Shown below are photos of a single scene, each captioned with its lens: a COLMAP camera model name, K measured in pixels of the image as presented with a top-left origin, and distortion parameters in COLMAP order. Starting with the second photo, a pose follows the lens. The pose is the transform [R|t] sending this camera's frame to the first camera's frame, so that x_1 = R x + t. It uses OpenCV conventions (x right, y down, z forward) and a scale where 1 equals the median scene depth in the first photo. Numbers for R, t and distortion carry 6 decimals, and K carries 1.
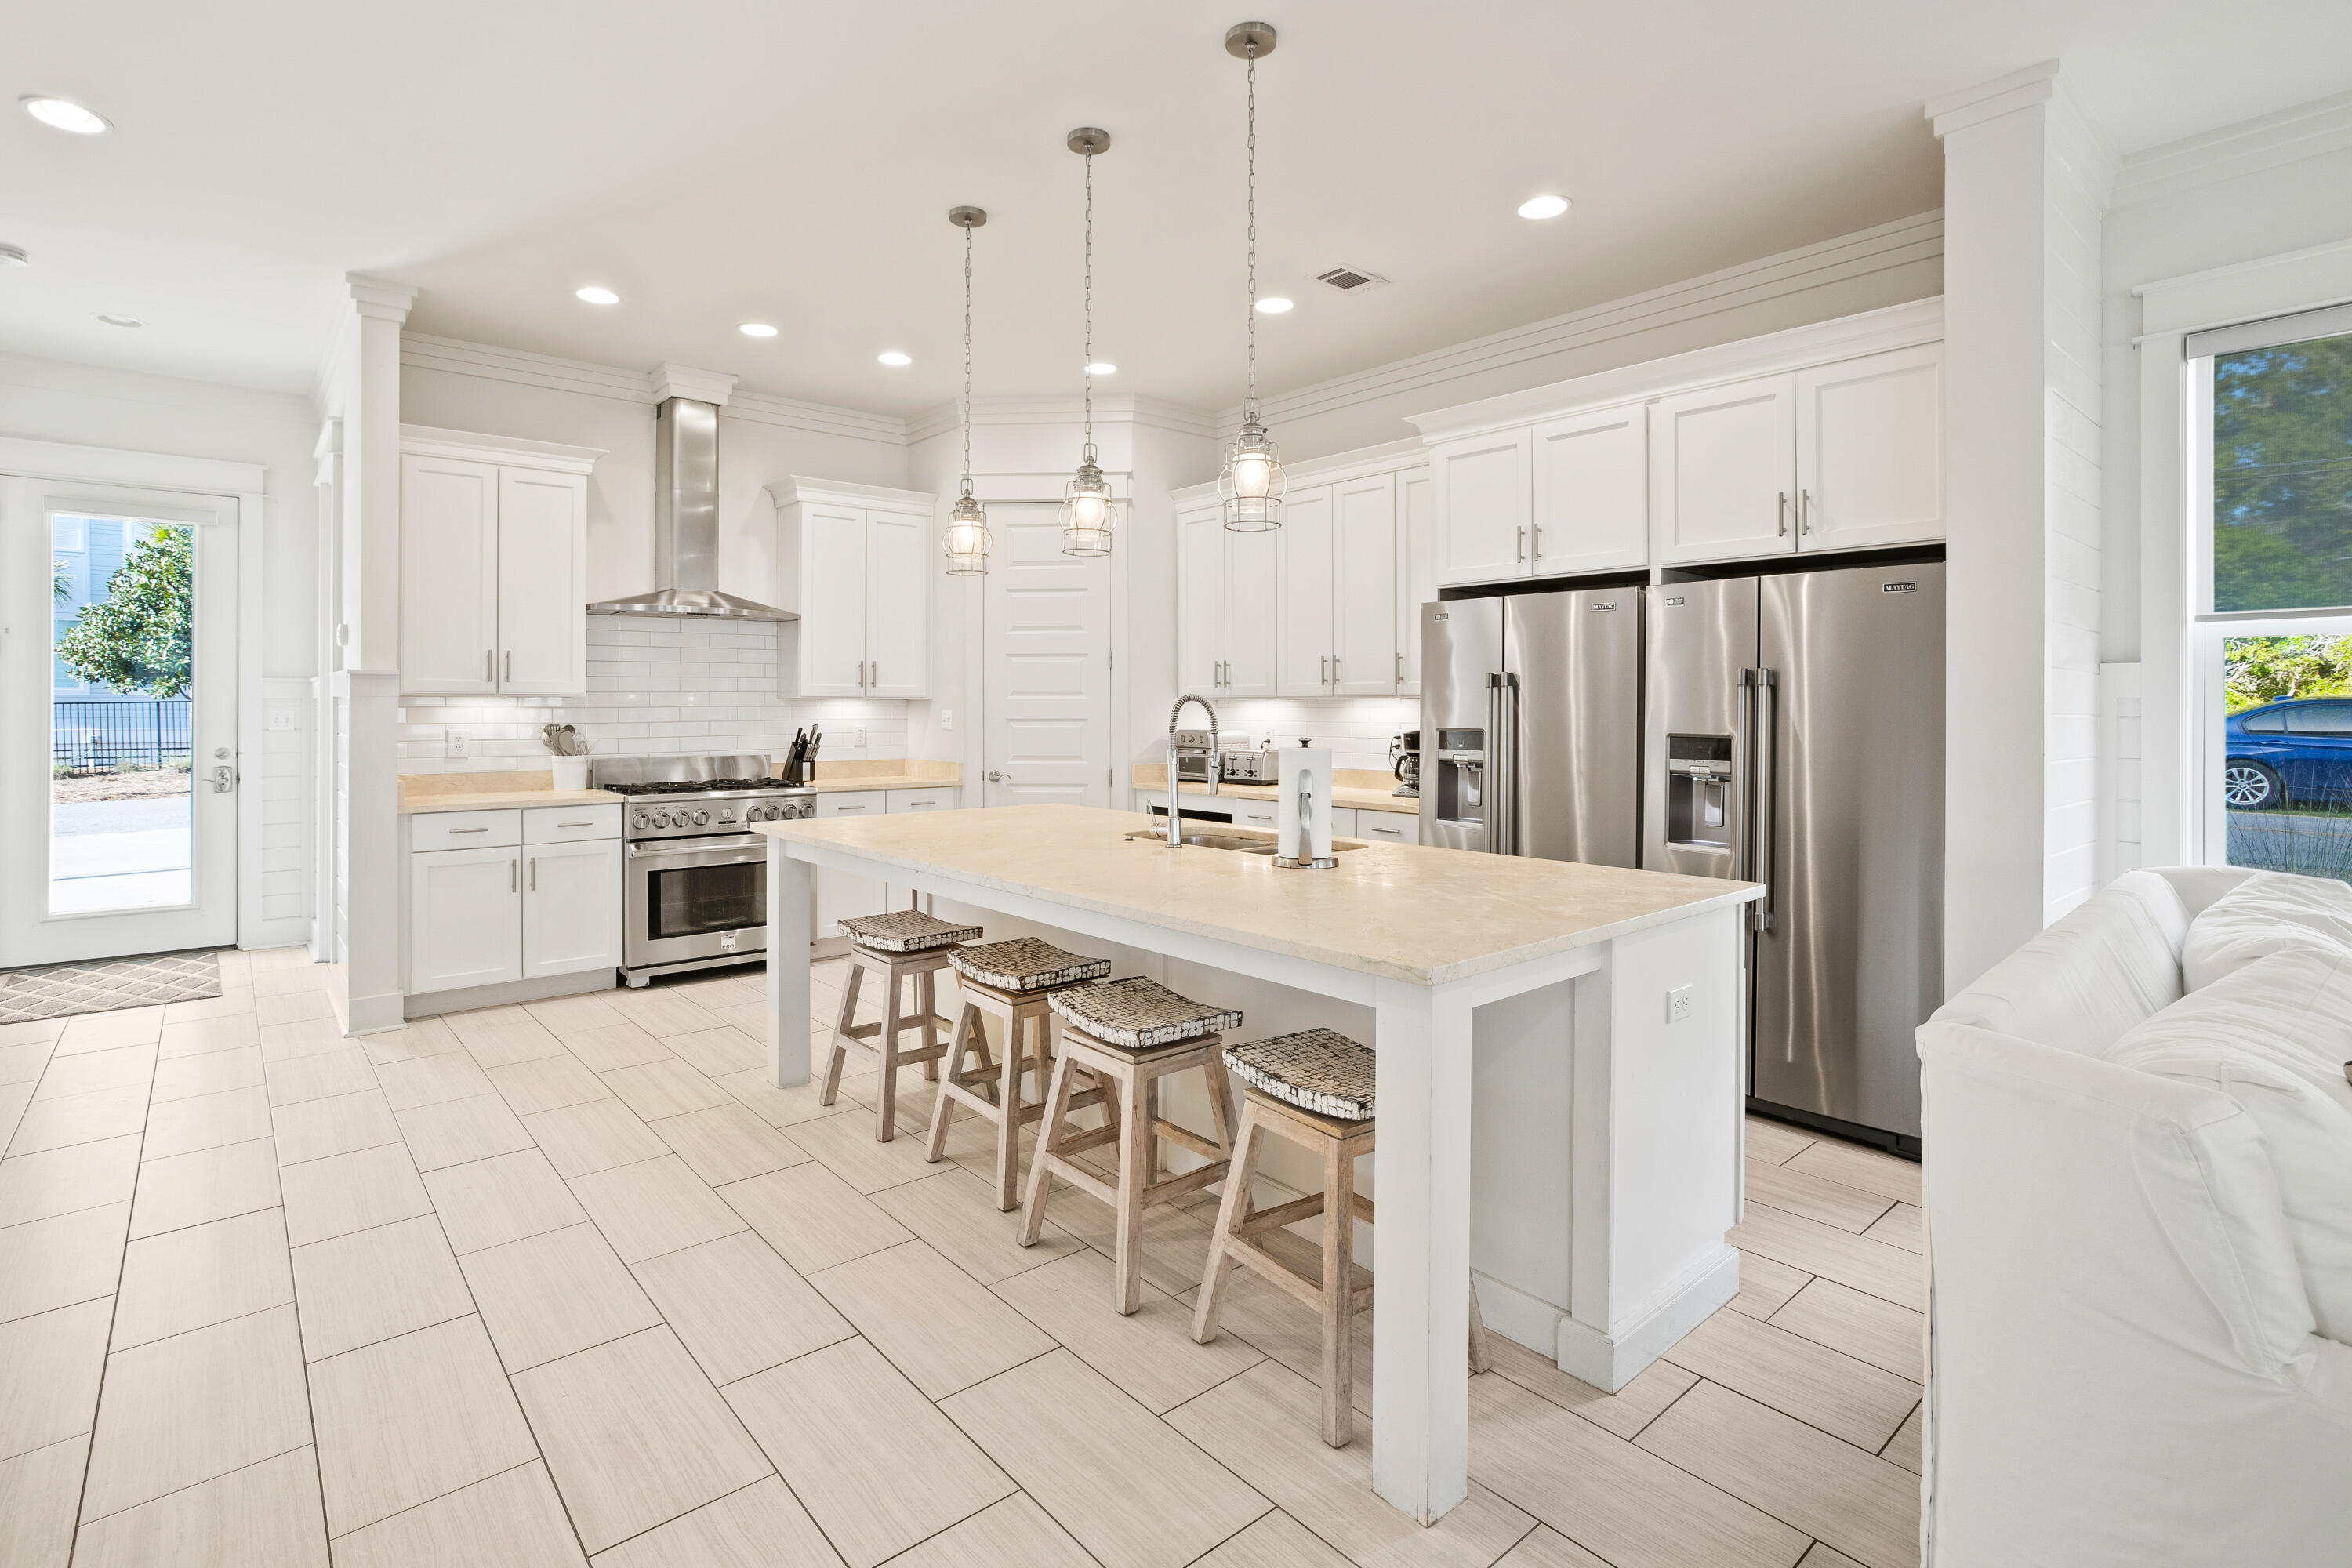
lens RADIAL K [[1129.2, 0, 1170.0], [0, 1129.2, 694.3], [0, 0, 1]] dist [-0.001975, 0.000207]
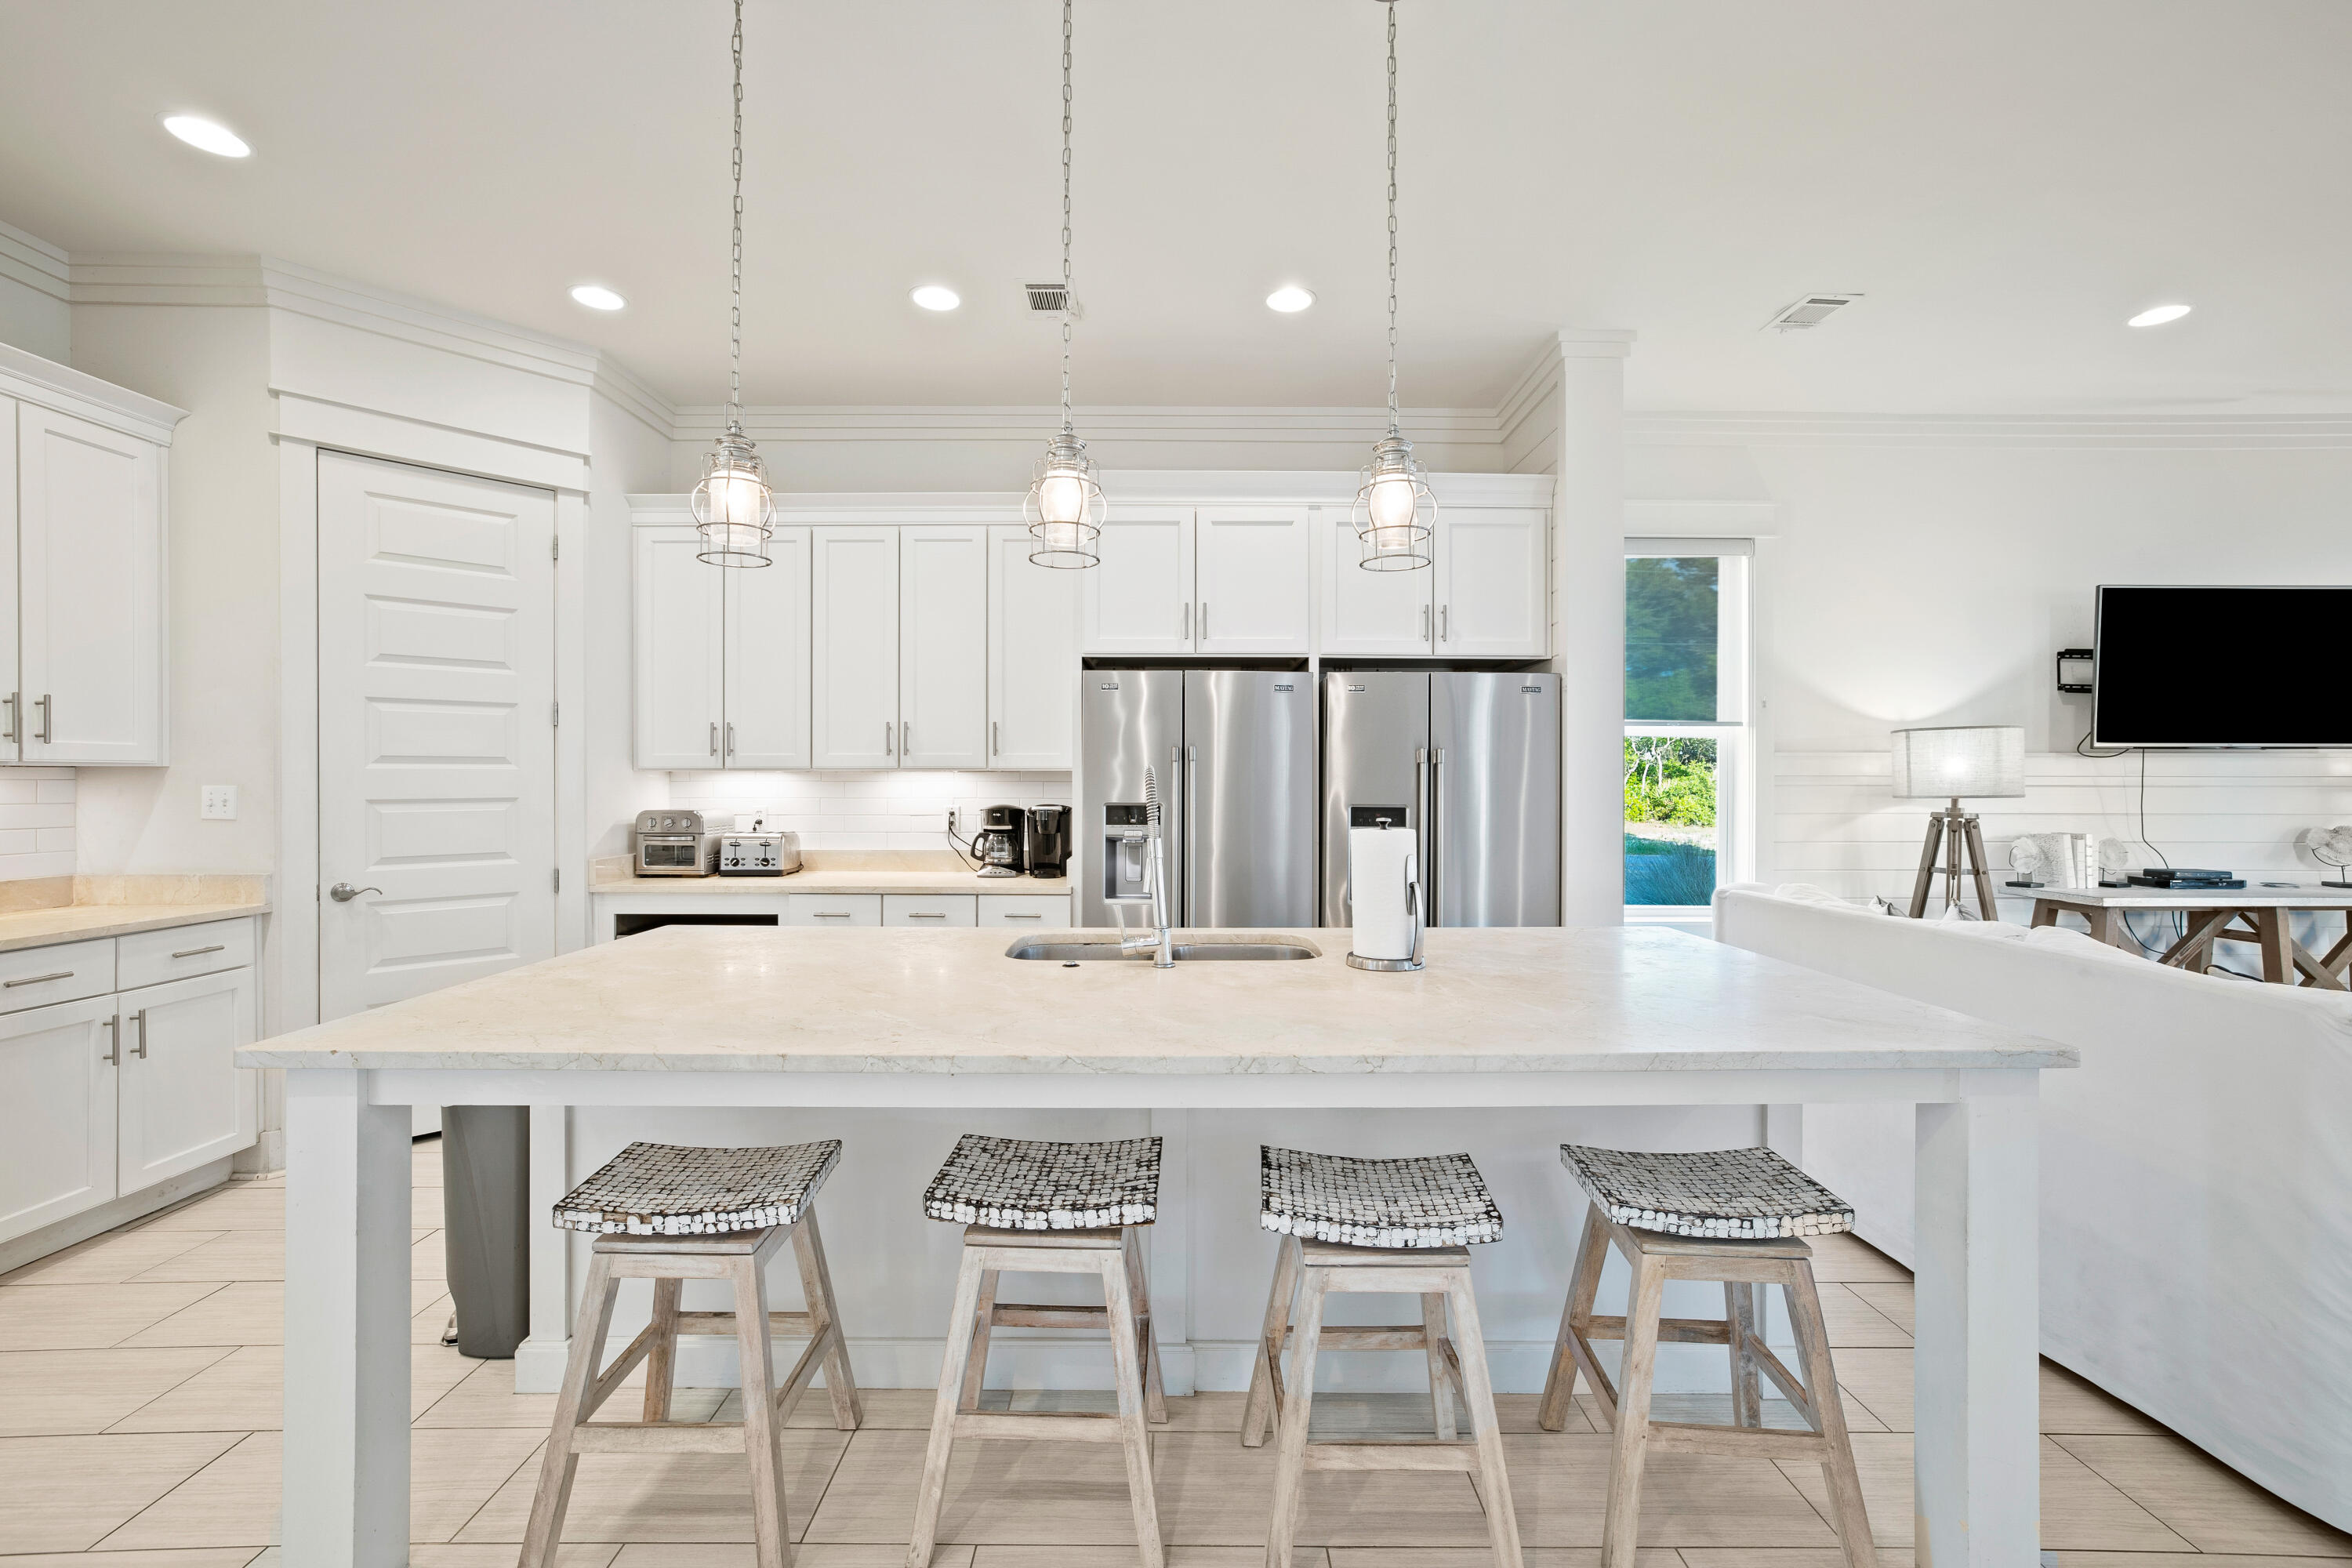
lens RADIAL K [[986.8, 0, 1176.0], [0, 986.8, 784.0], [0, 0, 1]] dist [-0.030638, 0.016693]
pose [[0.650542, -0.004154, 0.759459, -0.273499], [-0.007816, 0.999895, 0.012164, 0.002709], [-0.759430, -0.013849, 0.650442, 0.313280]]
